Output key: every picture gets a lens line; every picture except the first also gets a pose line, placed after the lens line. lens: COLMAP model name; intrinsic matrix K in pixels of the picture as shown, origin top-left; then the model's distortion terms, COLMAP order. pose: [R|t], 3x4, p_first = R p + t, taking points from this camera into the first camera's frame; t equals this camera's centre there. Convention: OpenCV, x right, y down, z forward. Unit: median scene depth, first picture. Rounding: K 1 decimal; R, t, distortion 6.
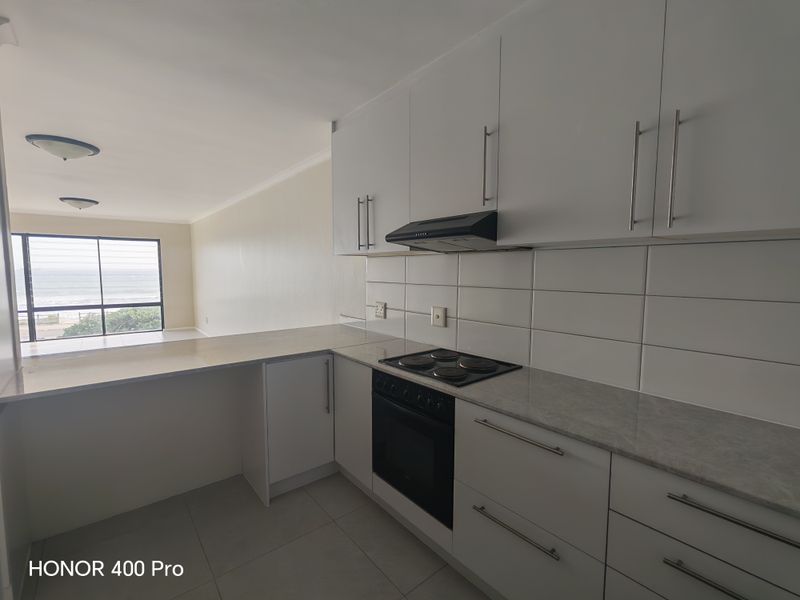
lens RADIAL K [[373.9, 0, 396.1], [0, 373.9, 301.3], [0, 0, 1]] dist [0.016574, 0.000567]
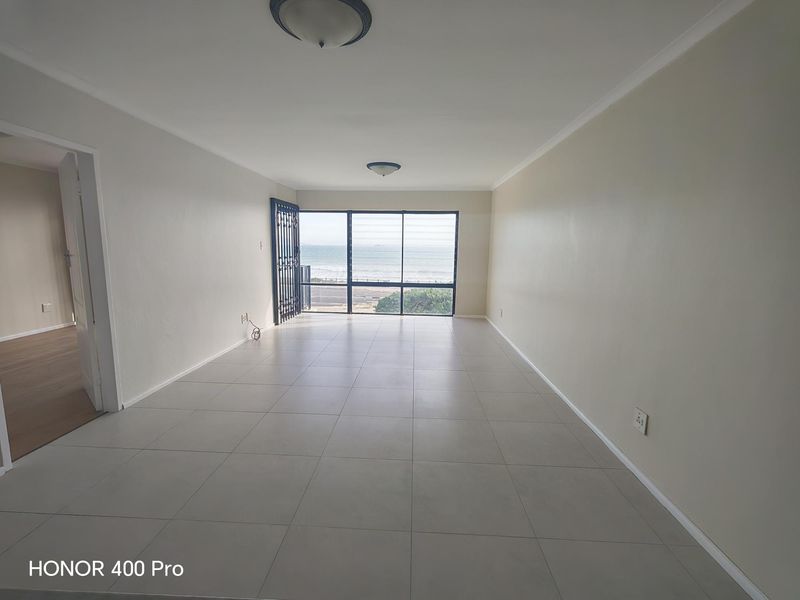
lens RADIAL K [[364.9, 0, 397.7], [0, 364.9, 300.3], [0, 0, 1]] dist [-0.001764, -0.000019]
pose [[0.752242, 0.107415, -0.650072, -0.176110], [-0.067237, 0.993986, 0.086436, -0.025870], [0.655447, -0.021312, 0.754940, 0.288049]]
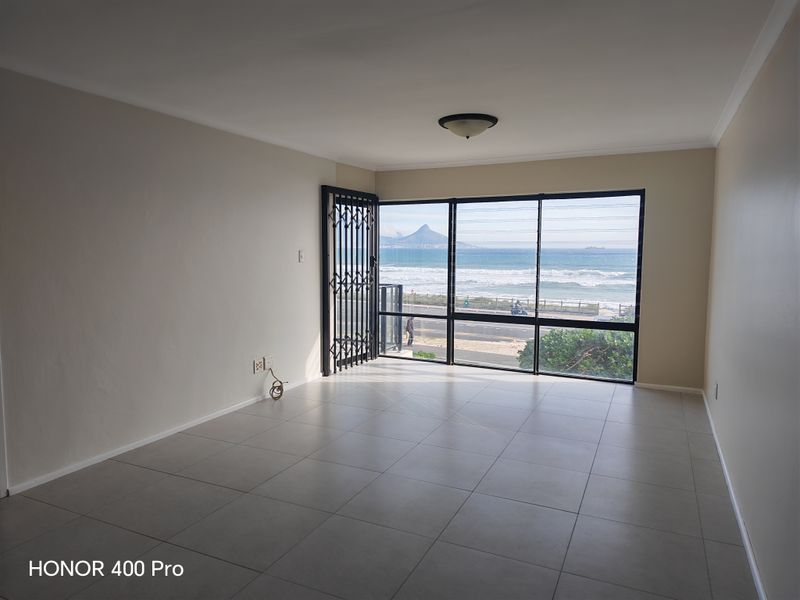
lens RADIAL K [[542.9, 0, 398.6], [0, 542.9, 295.2], [0, 0, 1]] dist [0.048094, -0.004733]
pose [[0.440496, 0.078986, -0.894273, -0.153773], [-0.076818, 0.995785, 0.050113, -0.047923], [0.894462, 0.046622, 0.444707, 0.454141]]
